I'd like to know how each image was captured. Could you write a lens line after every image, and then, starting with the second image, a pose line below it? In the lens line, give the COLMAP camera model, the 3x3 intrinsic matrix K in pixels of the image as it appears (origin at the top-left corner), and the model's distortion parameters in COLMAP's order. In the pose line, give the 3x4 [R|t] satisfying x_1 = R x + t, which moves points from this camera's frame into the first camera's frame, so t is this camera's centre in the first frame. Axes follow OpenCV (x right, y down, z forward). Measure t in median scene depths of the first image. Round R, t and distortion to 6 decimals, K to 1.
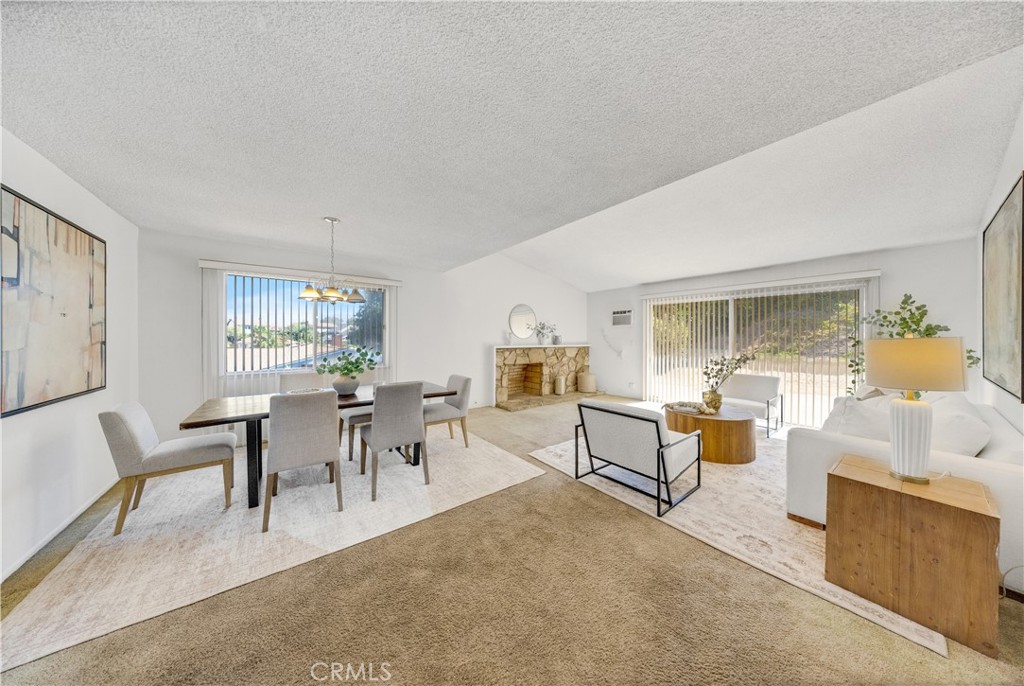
lens RADIAL K [[310.2, 0, 521.5], [0, 310.2, 330.5], [0, 0, 1]] dist [0.000117, -0.000119]
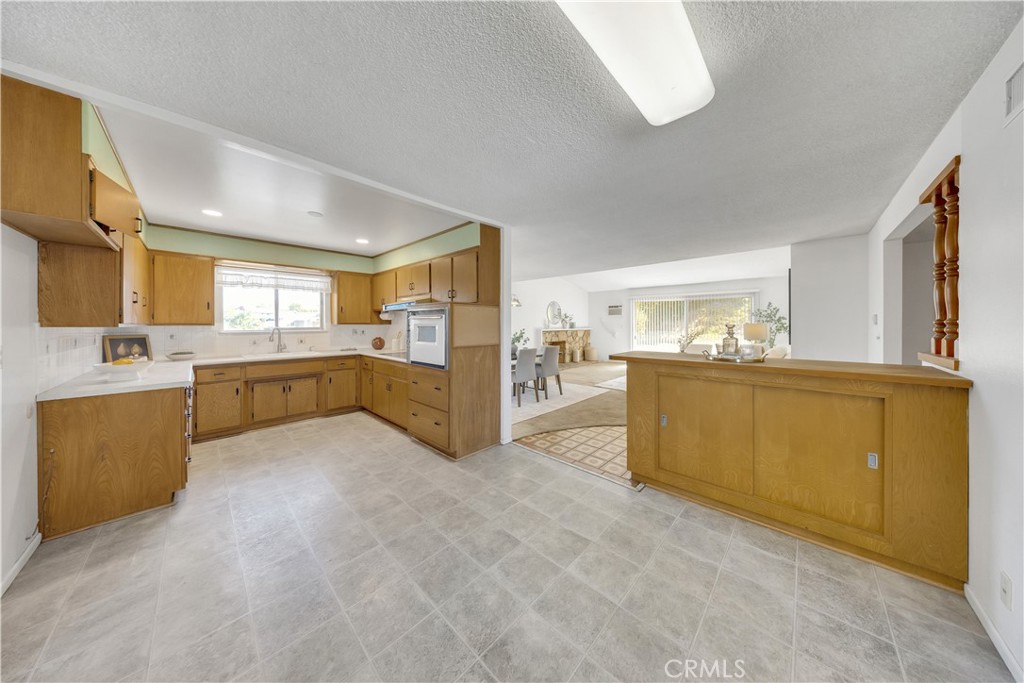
lens RADIAL K [[308.2, 0, 514.4], [0, 308.2, 325.2], [0, 0, 1]] dist [-0.000564, -0.000139]
pose [[0.989477, -0.005572, 0.144586, -0.381872], [0.001570, 0.999613, 0.027777, -0.011406], [-0.144685, -0.027258, 0.989102, -0.410403]]
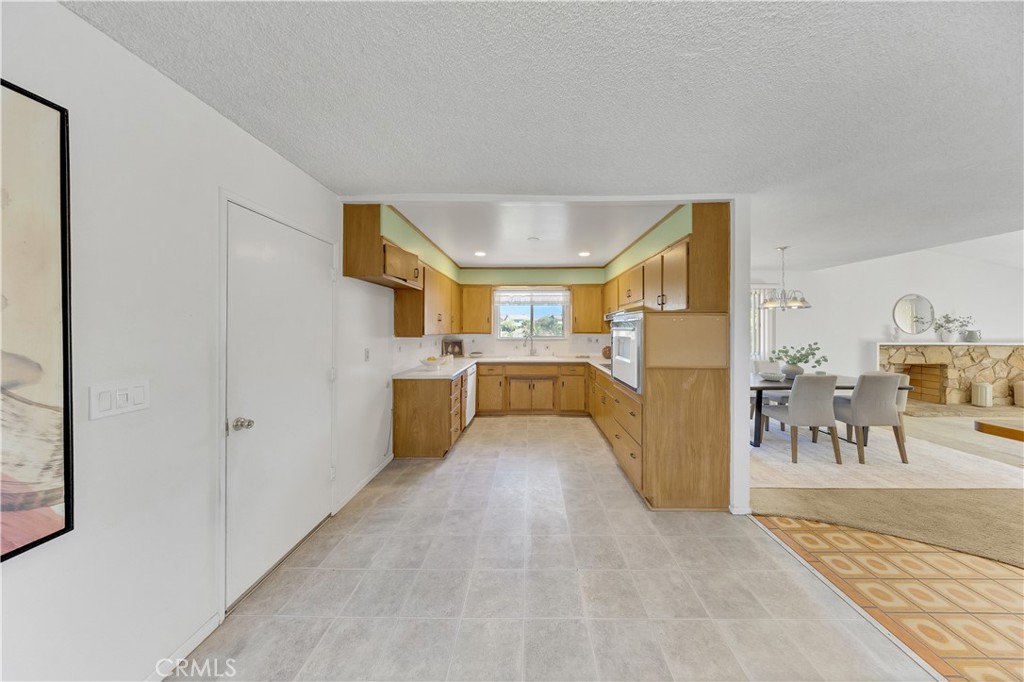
lens RADIAL K [[310.2, 0, 521.5], [0, 310.2, 328.5], [0, 0, 1]] dist [0.000117, -0.000119]
pose [[0.779749, -0.002741, -0.626087, -0.292122], [0.016713, 0.999725, 0.016438, -0.021394], [0.625869, -0.023281, 0.779580, -0.330866]]
